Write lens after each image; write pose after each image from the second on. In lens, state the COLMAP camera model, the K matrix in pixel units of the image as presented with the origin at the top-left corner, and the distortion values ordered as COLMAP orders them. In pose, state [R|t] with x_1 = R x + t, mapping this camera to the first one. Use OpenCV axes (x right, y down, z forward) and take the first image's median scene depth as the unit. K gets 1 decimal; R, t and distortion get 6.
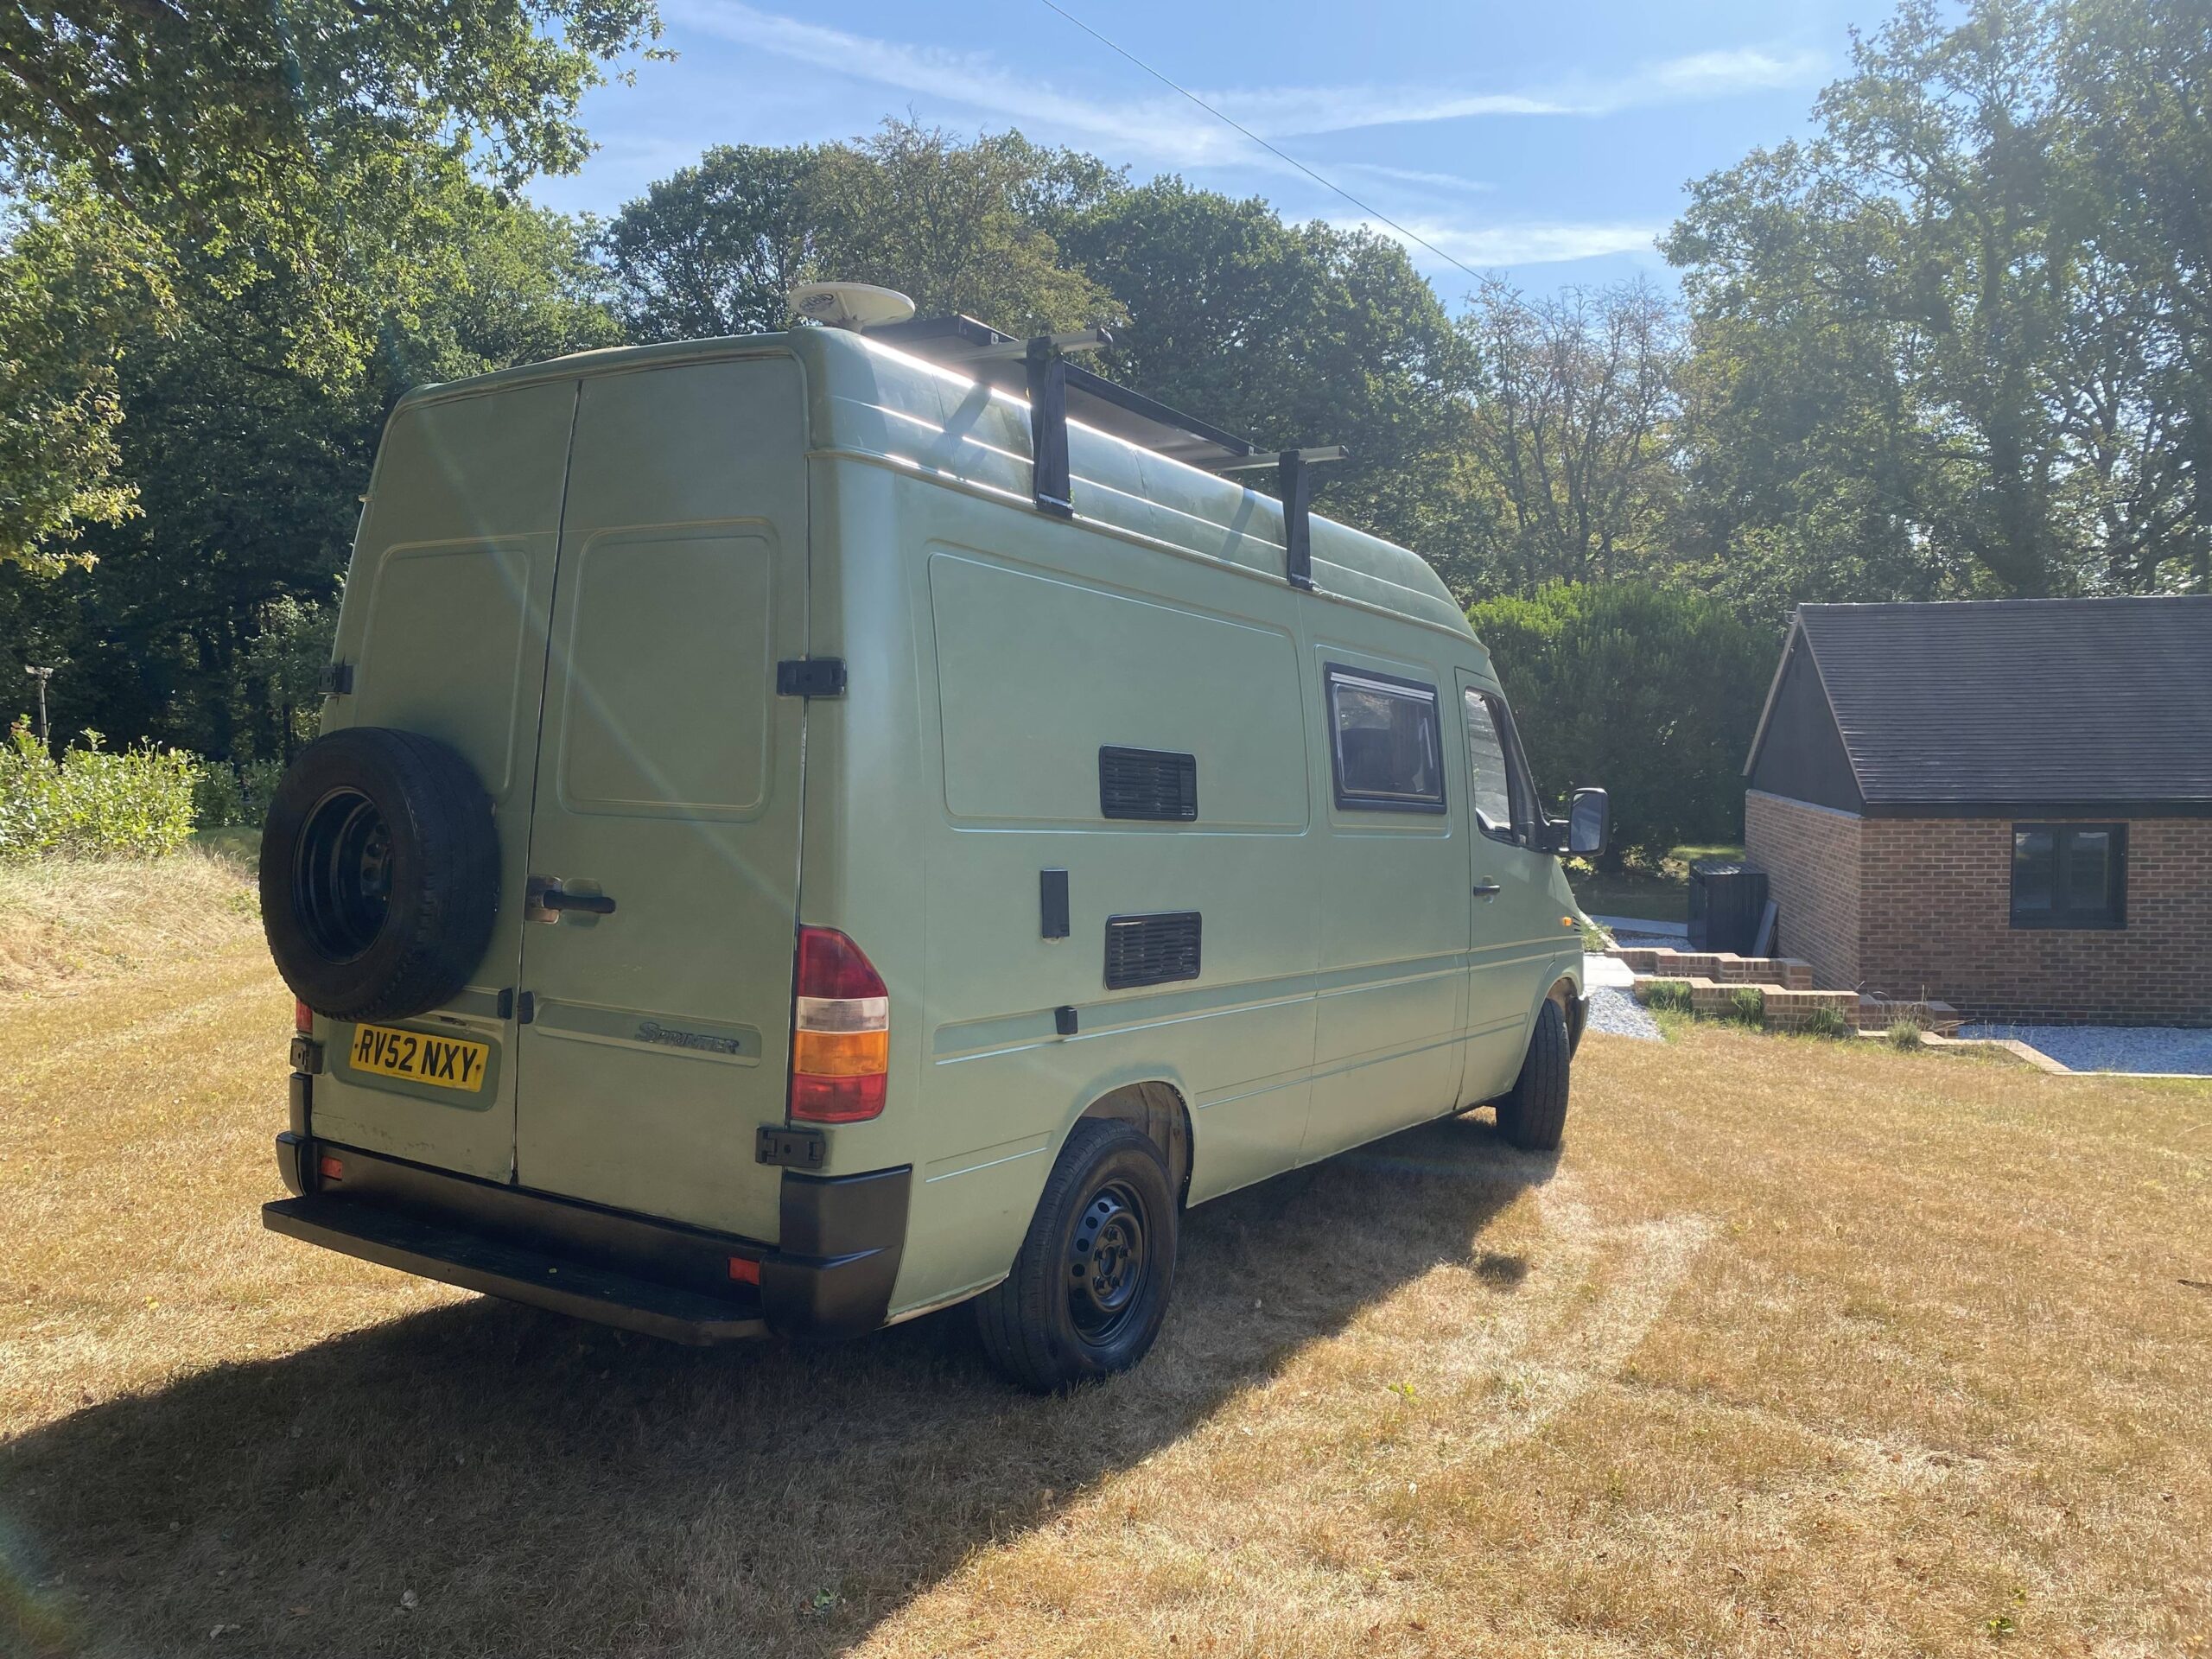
lens RADIAL K [[1690.3, 0, 1100.5], [0, 1690.3, 830.0], [0, 0, 1]] dist [-0.002032, 0.002450]
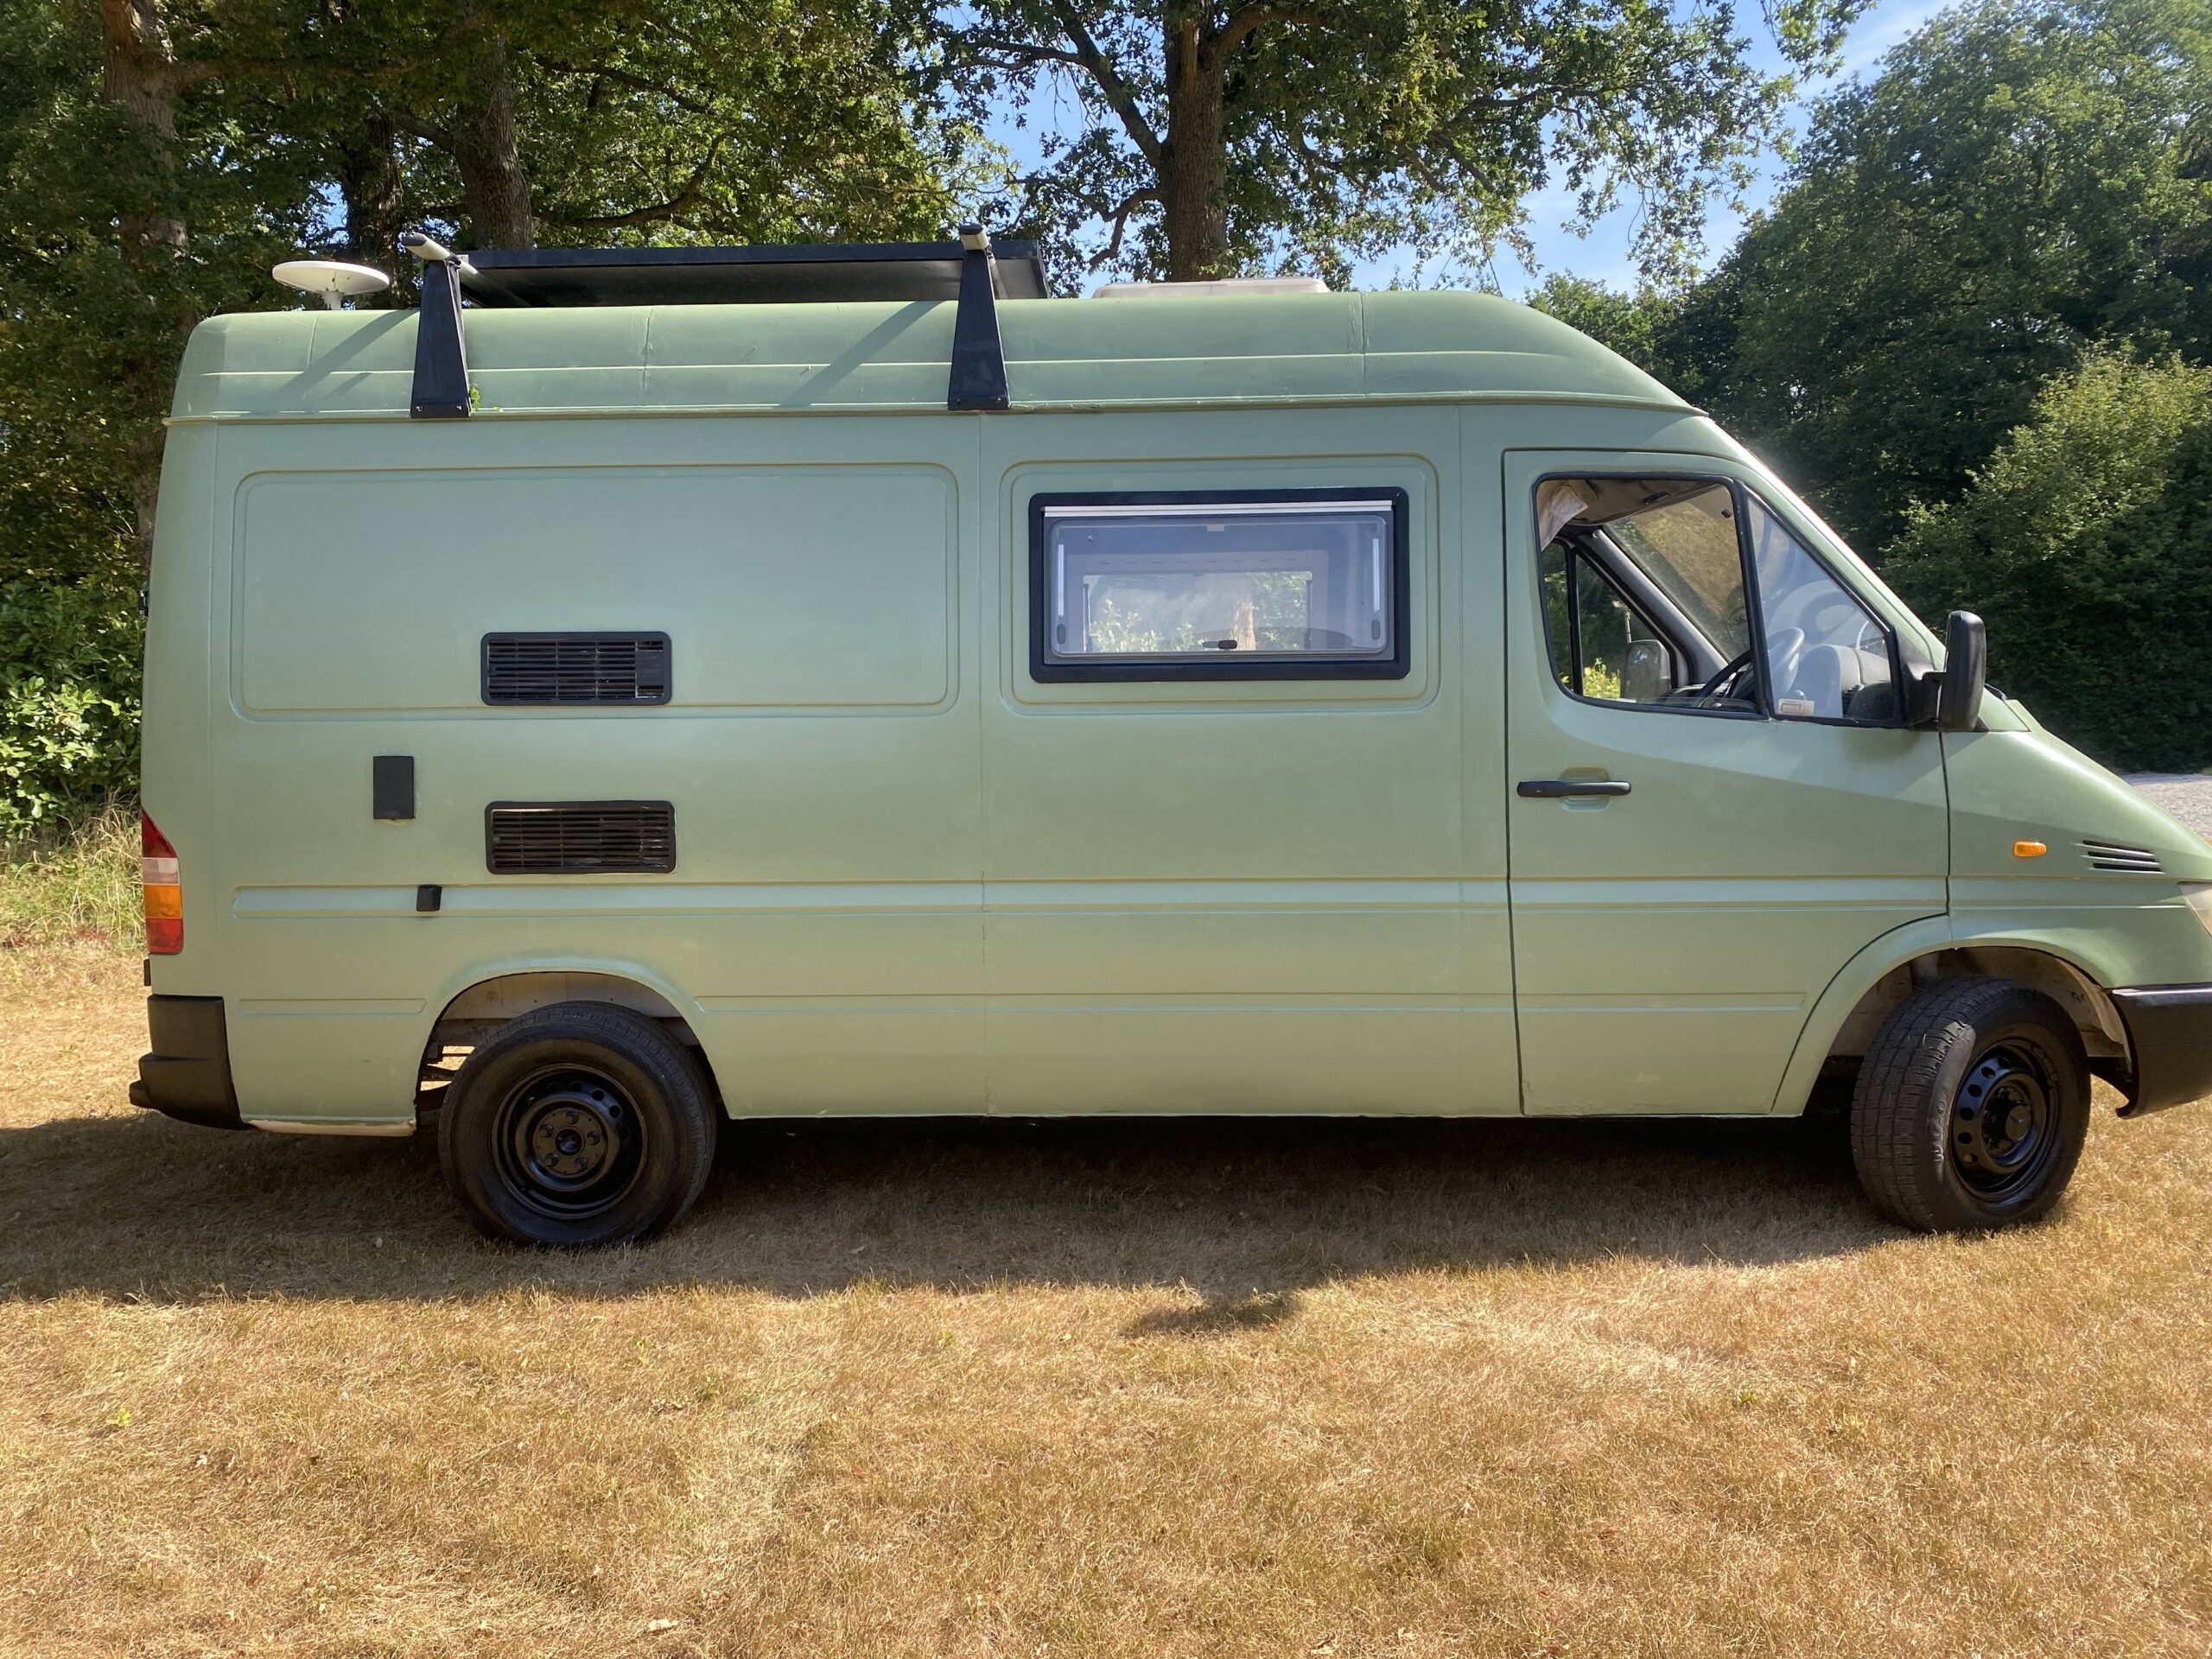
lens RADIAL K [[1690.3, 0, 1106.1], [0, 1690.3, 832.0], [0, 0, 1]] dist [-0.002032, 0.002450]
pose [[0.506044, 0.010154, -0.862448, 1.017745], [0.017992, 0.999589, 0.022326, 0.050622], [0.862320, -0.026815, 0.505653, 0.760723]]
